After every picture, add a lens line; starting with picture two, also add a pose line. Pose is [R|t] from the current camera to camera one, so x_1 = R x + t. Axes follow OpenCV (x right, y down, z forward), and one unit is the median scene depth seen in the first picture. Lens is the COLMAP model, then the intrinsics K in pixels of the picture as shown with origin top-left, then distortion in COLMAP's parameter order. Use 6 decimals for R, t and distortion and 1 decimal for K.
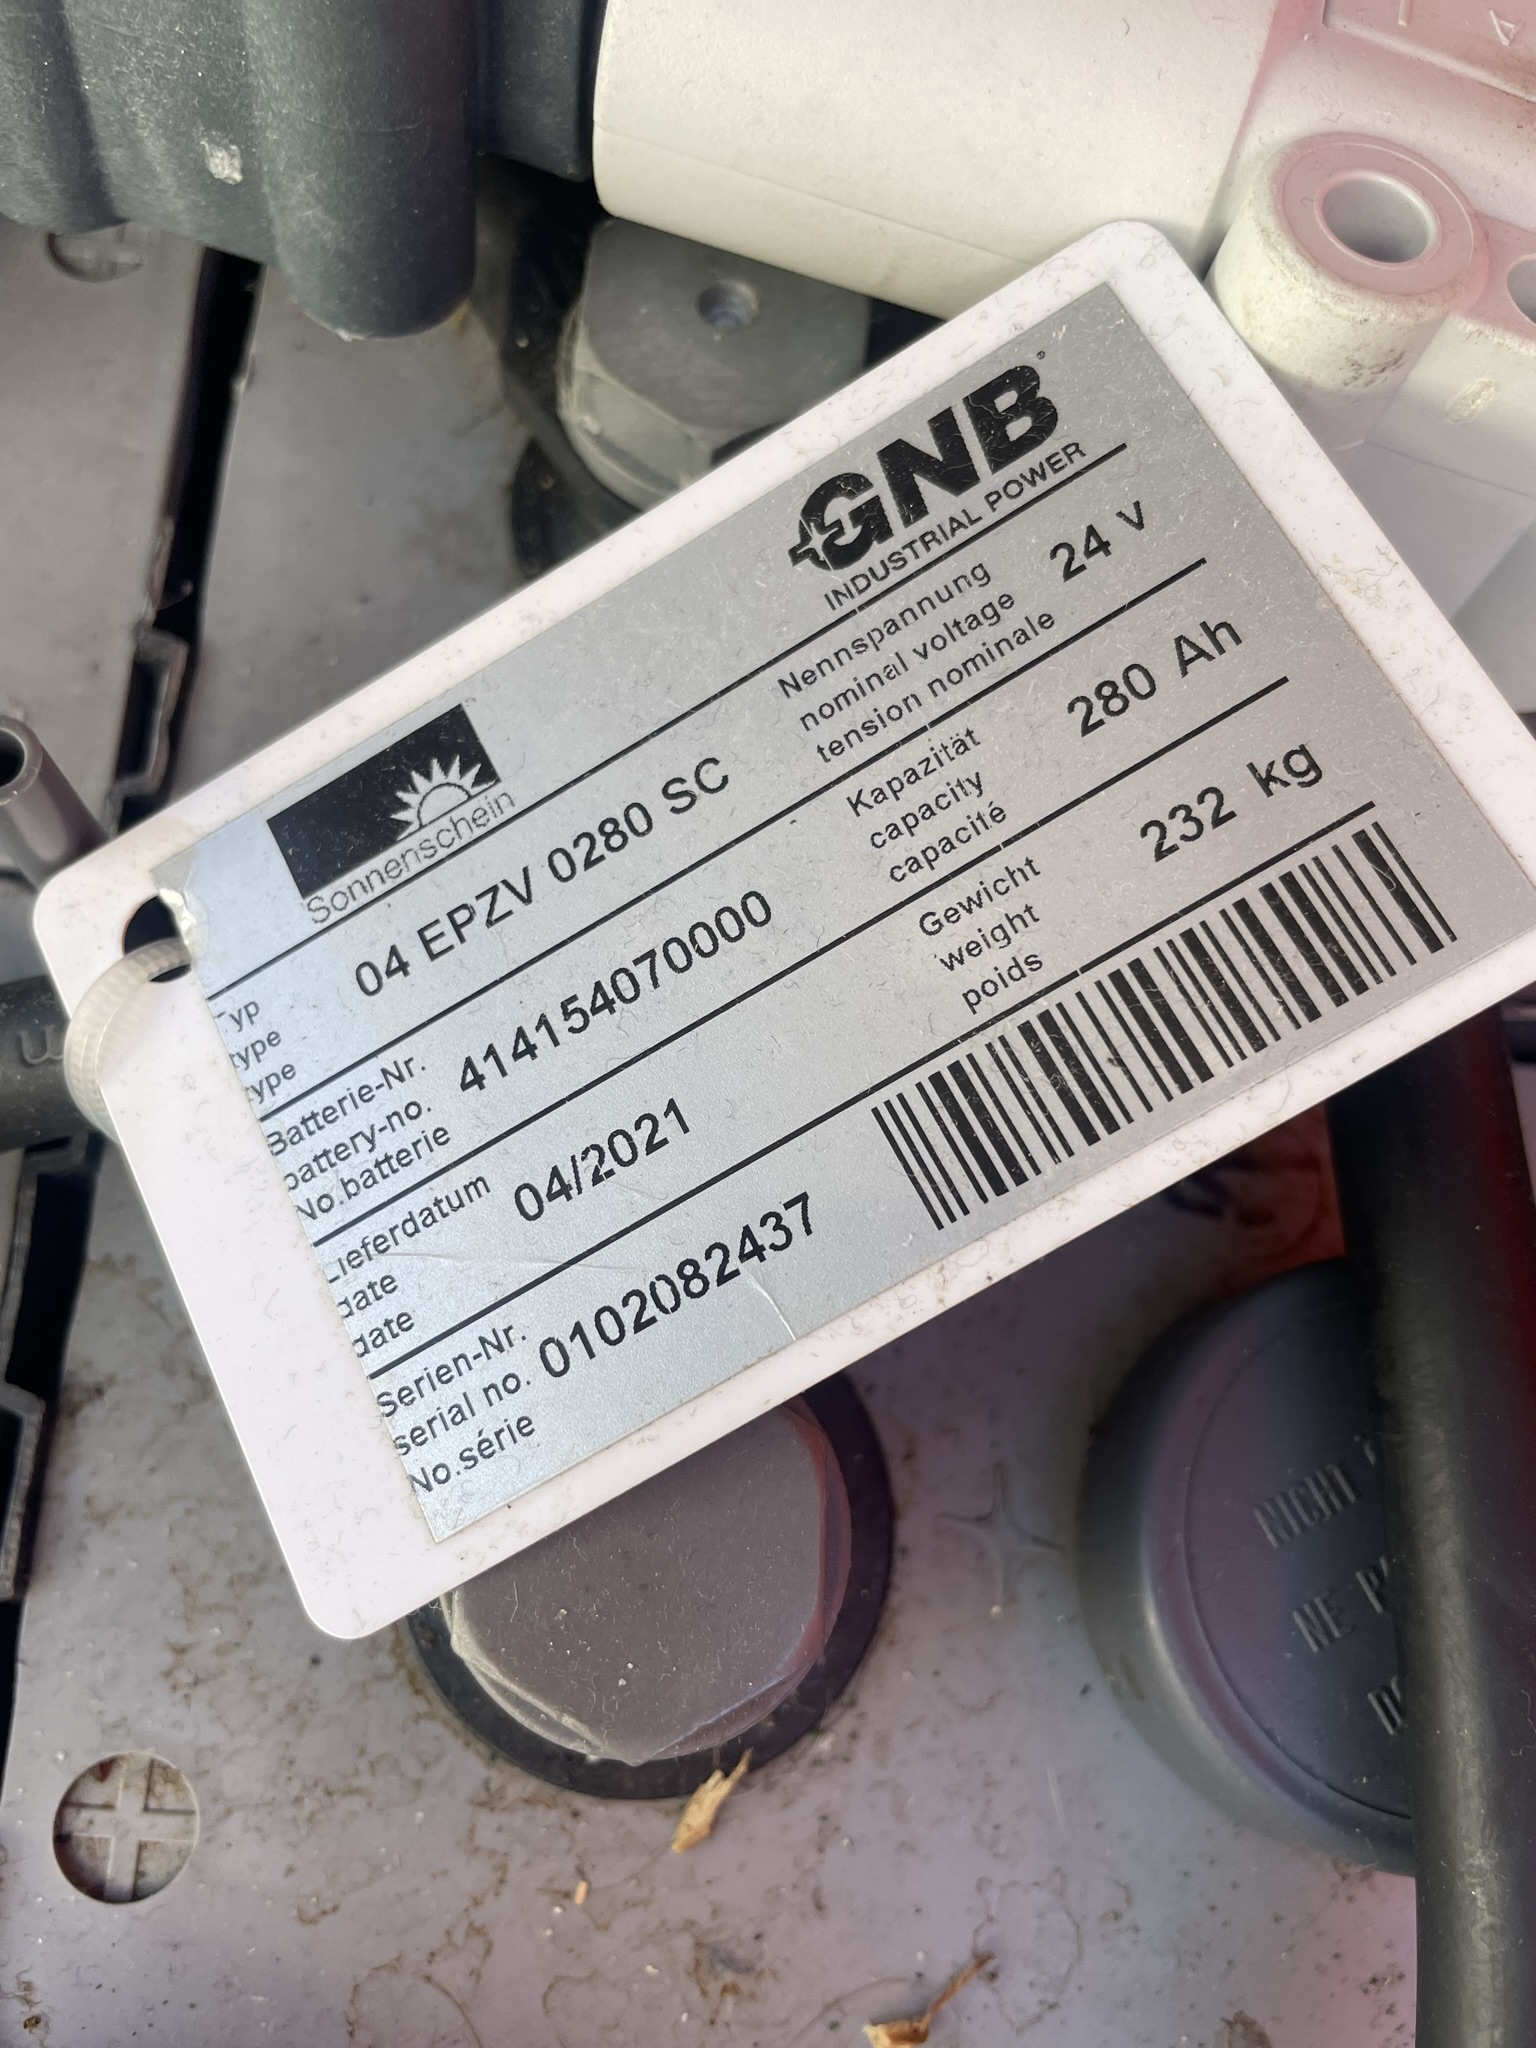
lens RADIAL K [[1629.4, 0, 772.8], [0, 1629.4, 1019.9], [0, 0, 1]] dist [0.071653, -0.107212]
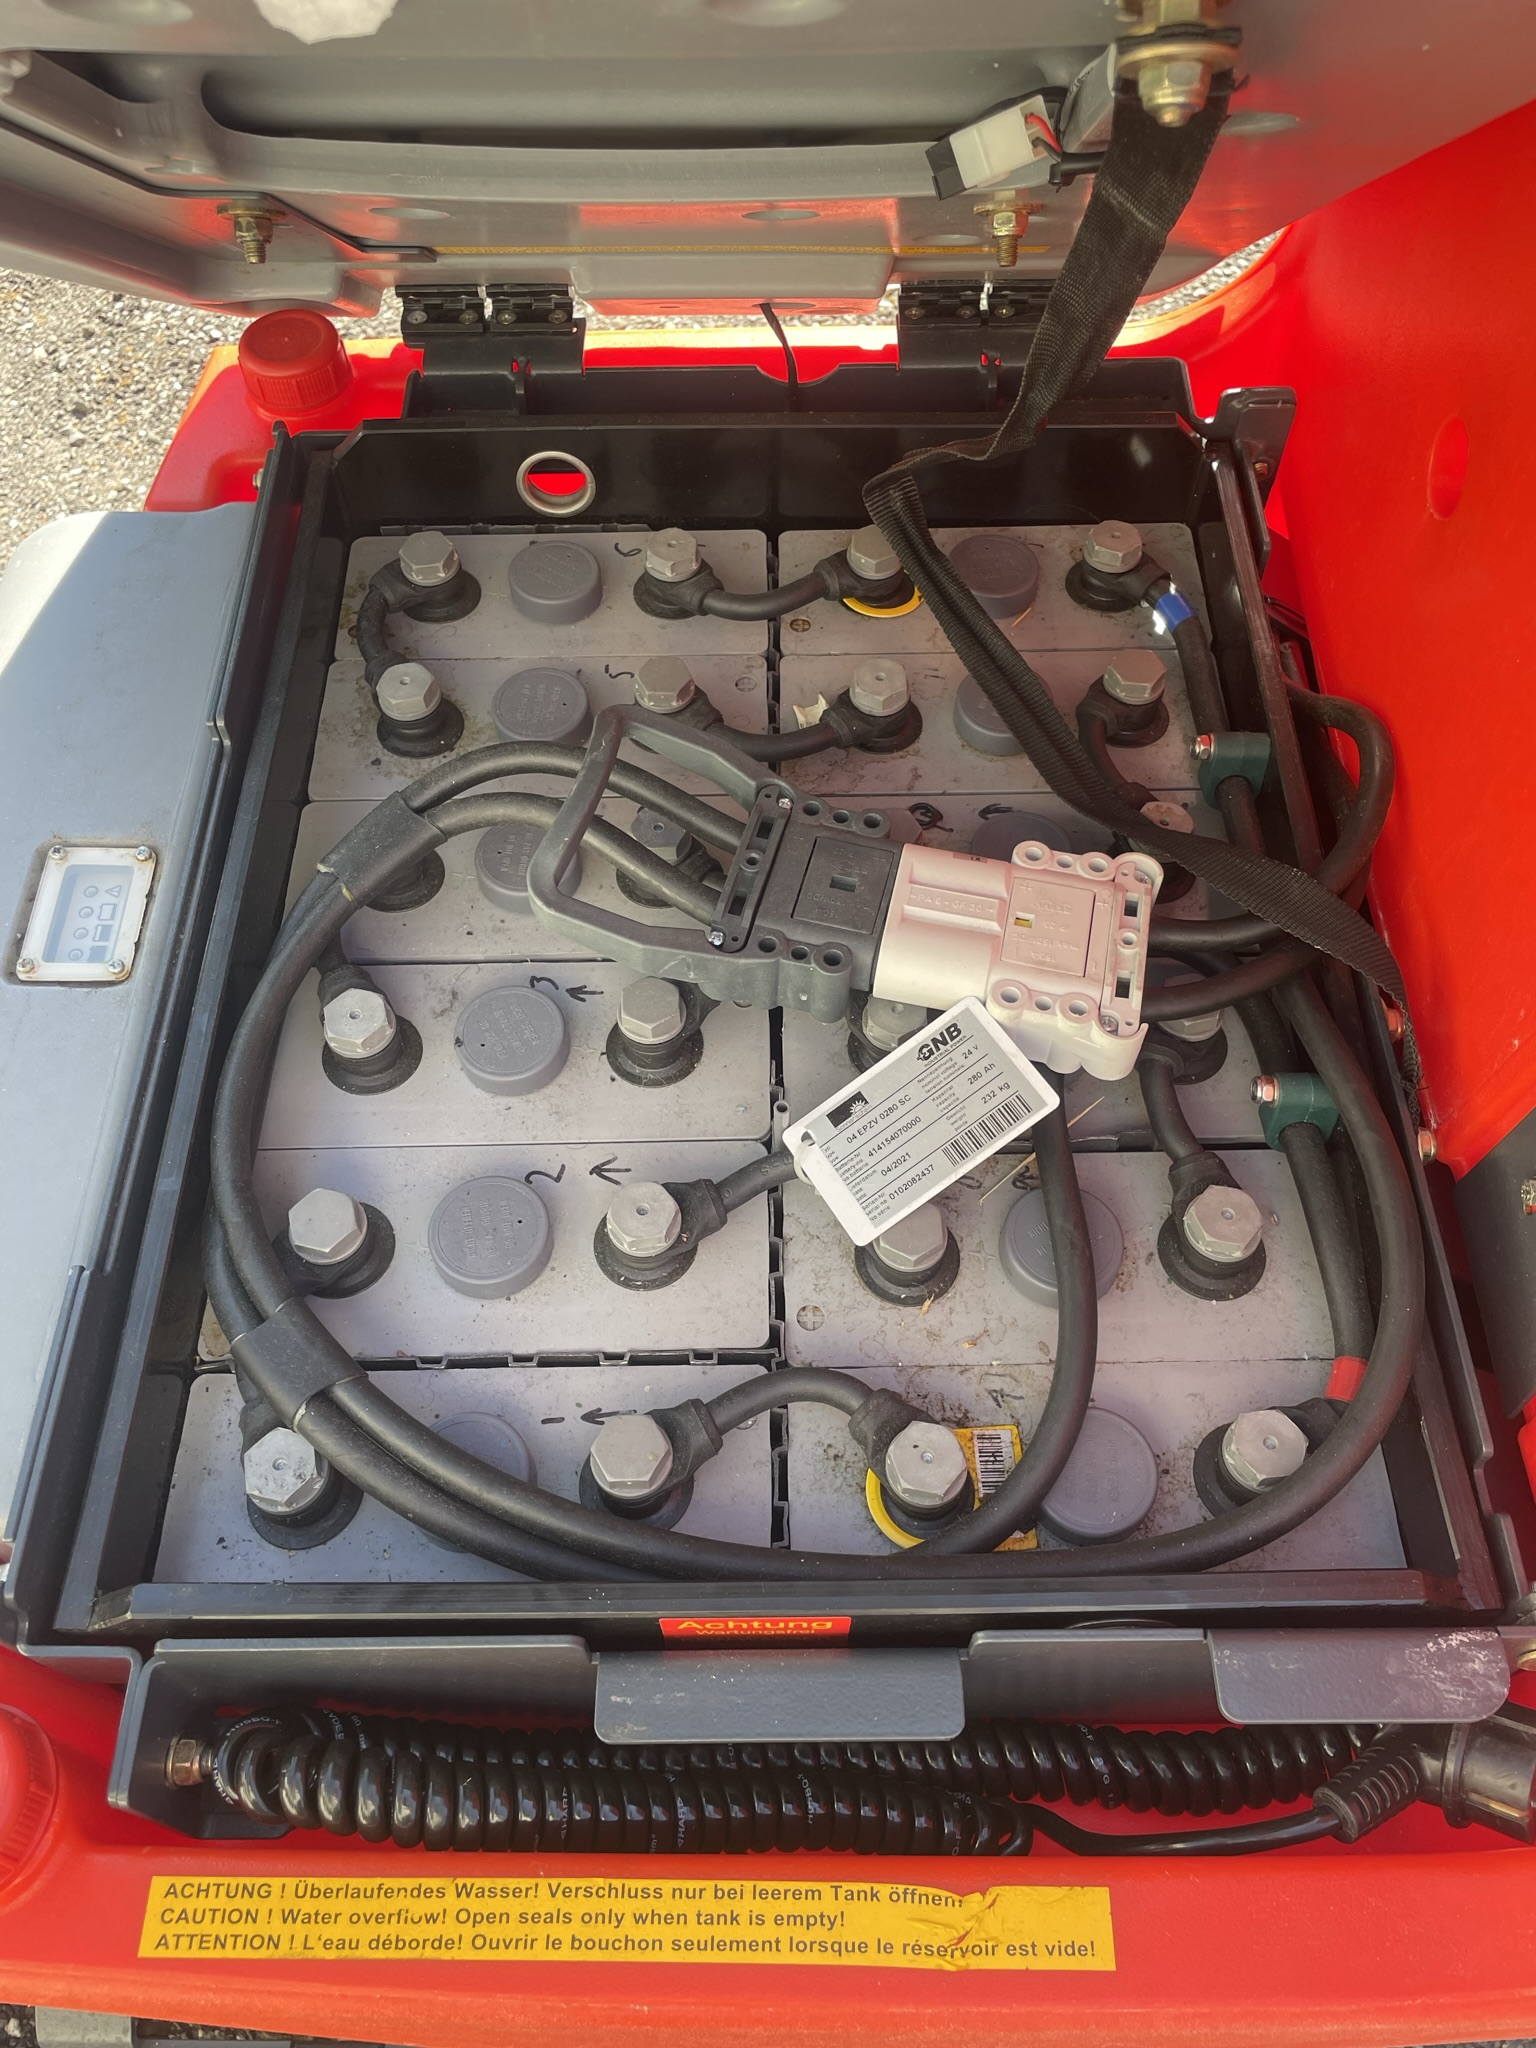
lens RADIAL K [[1629.4, 0, 771.3], [0, 1629.4, 1027.2], [0, 0, 1]] dist [0.071653, -0.107212]
pose [[0.993393, -0.100619, -0.055194, -0.169523], [0.083516, 0.963682, -0.253657, 1.007775], [0.078712, 0.247371, 0.965718, -4.556135]]
